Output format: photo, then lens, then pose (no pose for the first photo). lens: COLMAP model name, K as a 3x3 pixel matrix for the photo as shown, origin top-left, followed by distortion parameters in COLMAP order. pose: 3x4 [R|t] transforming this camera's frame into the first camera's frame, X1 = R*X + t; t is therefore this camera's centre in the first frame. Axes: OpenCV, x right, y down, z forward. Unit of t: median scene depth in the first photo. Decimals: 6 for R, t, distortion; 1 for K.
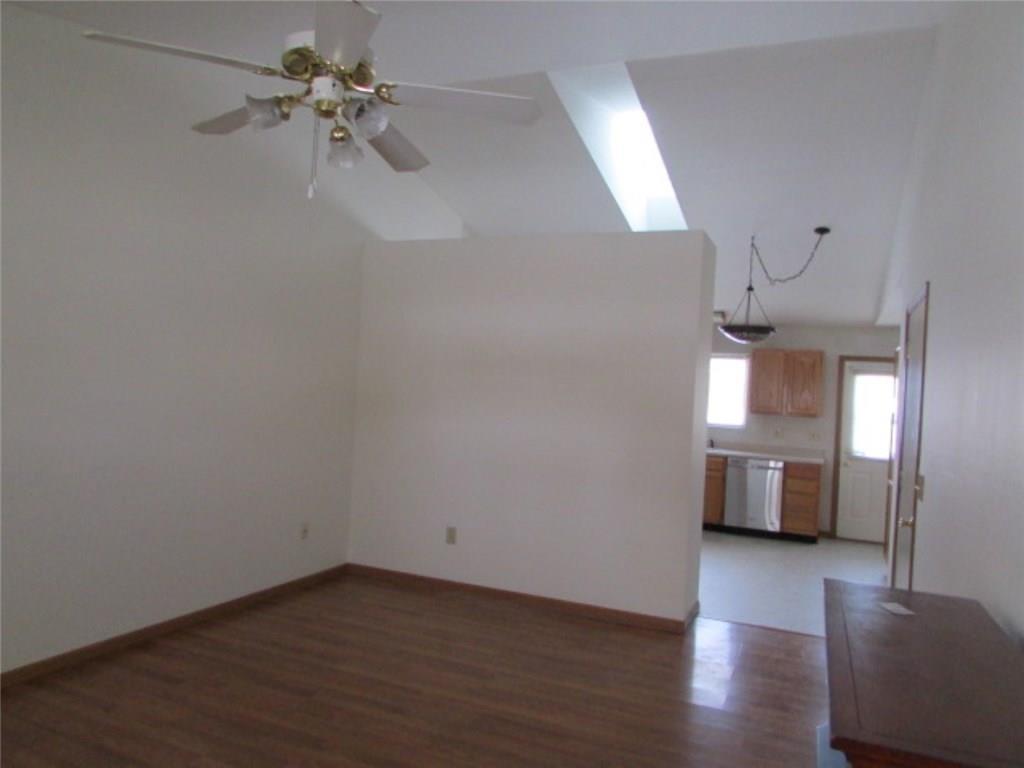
lens RADIAL K [[726.7, 0, 517.7], [0, 726.7, 378.2], [0, 0, 1]] dist [-0.022615, -0.000875]
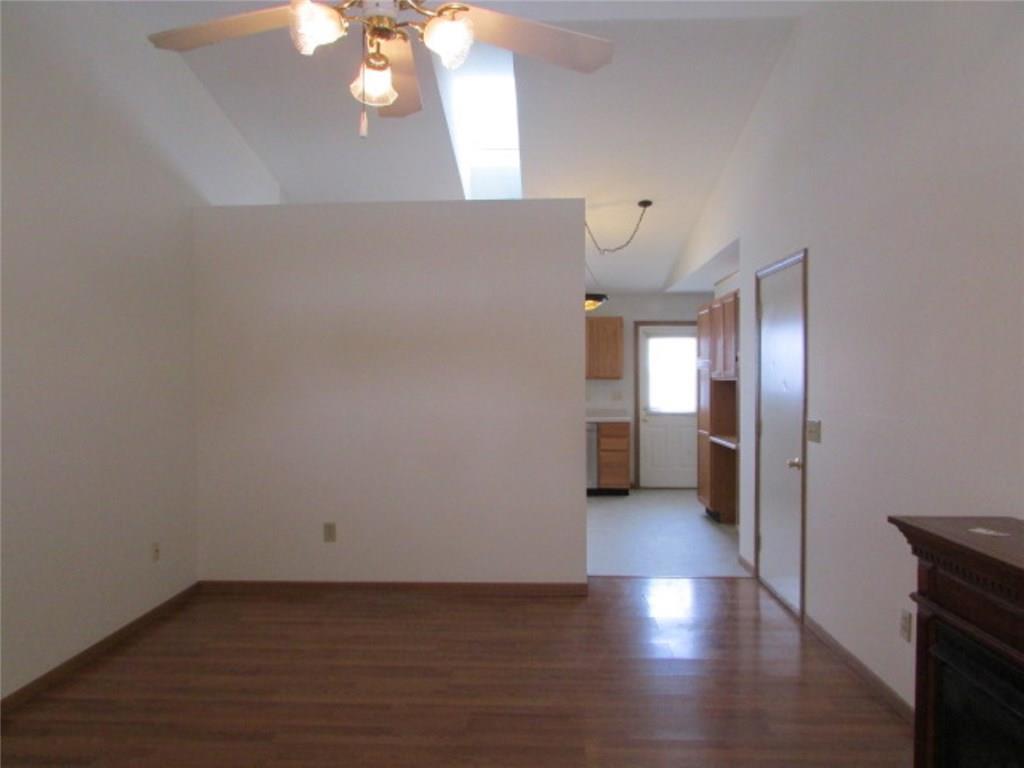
lens RADIAL K [[726.7, 0, 517.7], [0, 726.7, 378.2], [0, 0, 1]] dist [-0.022615, -0.000875]
pose [[0.931517, -0.063111, 0.358181, -0.142775], [0.051163, 0.997775, 0.042748, -0.001629], [-0.360082, -0.021495, 0.932673, 0.056933]]
